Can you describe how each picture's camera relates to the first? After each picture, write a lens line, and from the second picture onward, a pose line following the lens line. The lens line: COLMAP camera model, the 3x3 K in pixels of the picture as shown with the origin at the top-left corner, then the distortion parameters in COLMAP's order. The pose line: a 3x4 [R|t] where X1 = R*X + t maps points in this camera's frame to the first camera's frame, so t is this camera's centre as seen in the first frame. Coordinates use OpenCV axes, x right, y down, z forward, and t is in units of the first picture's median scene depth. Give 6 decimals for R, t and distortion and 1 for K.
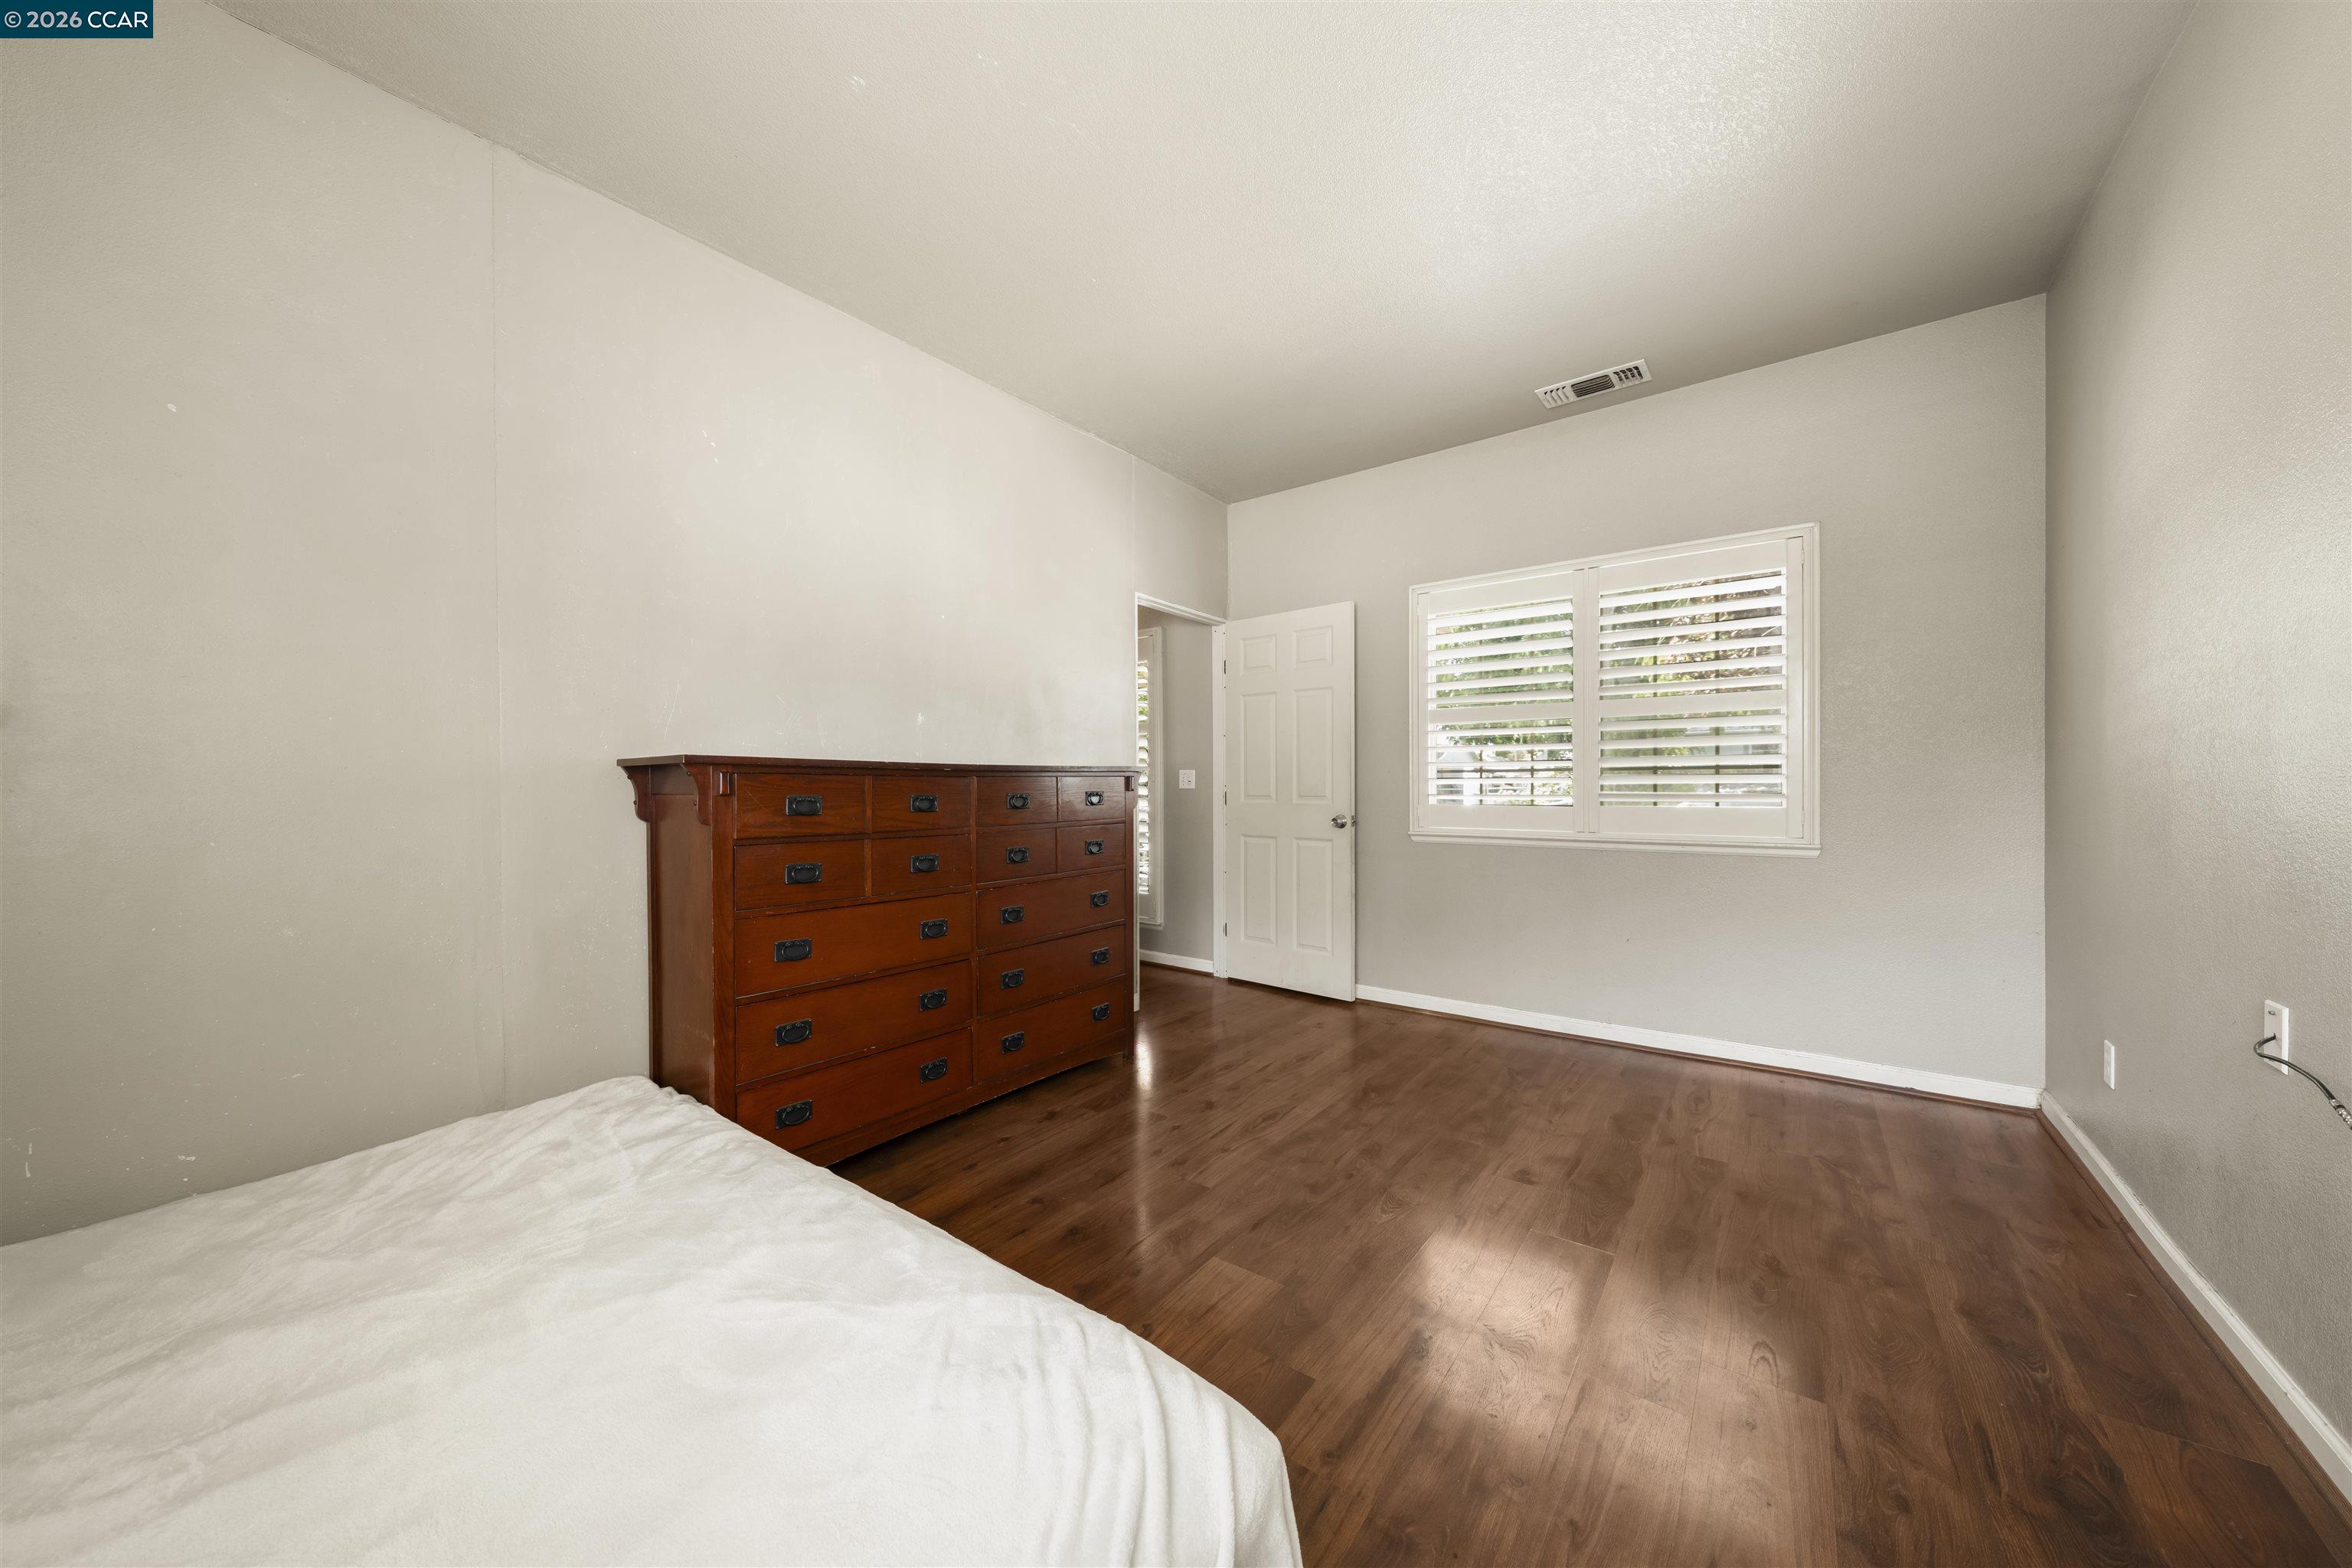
lens RADIAL K [[810.6, 0, 1175.2], [0, 810.6, 785.6], [0, 0, 1]] dist [0.000201, -0.000009]
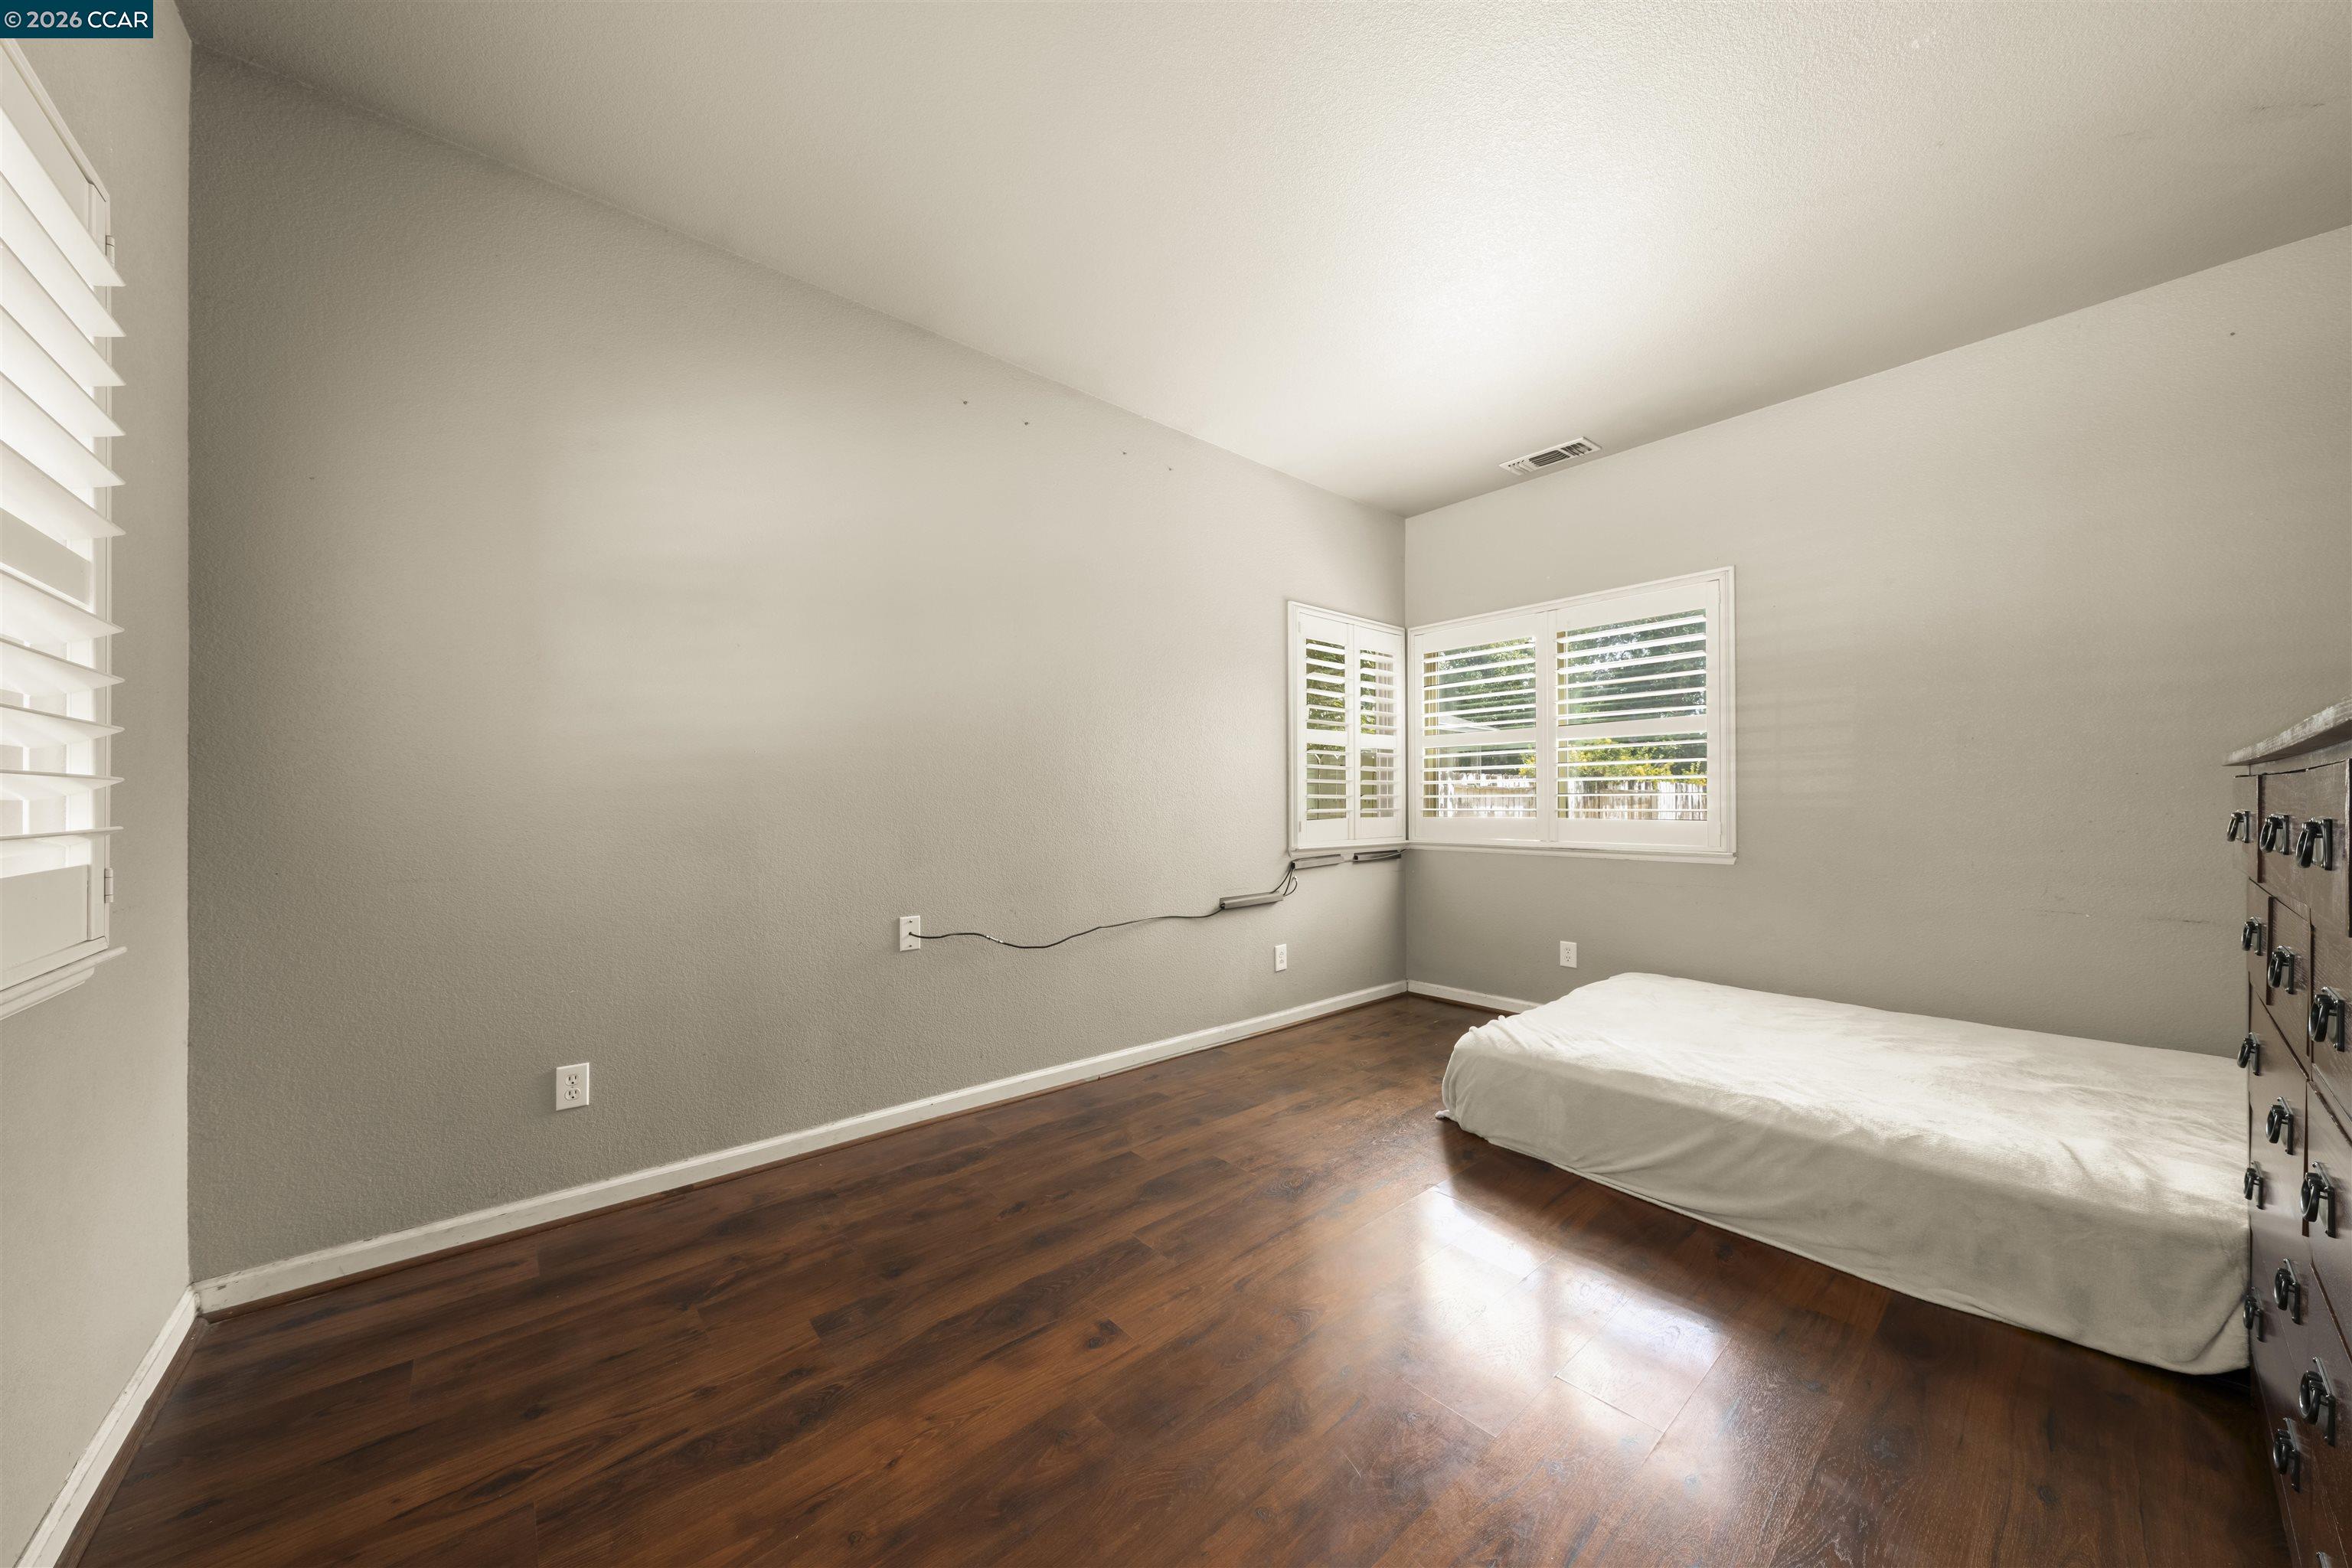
lens RADIAL K [[810.6, 0, 1179.4], [0, 810.6, 792.3], [0, 0, 1]] dist [0.000201, -0.000009]
pose [[-0.977830, 0.007555, 0.209266, 0.202486], [0.006877, 0.999968, -0.003971, -0.004559], [-0.209289, -0.002444, -0.977851, 1.682166]]
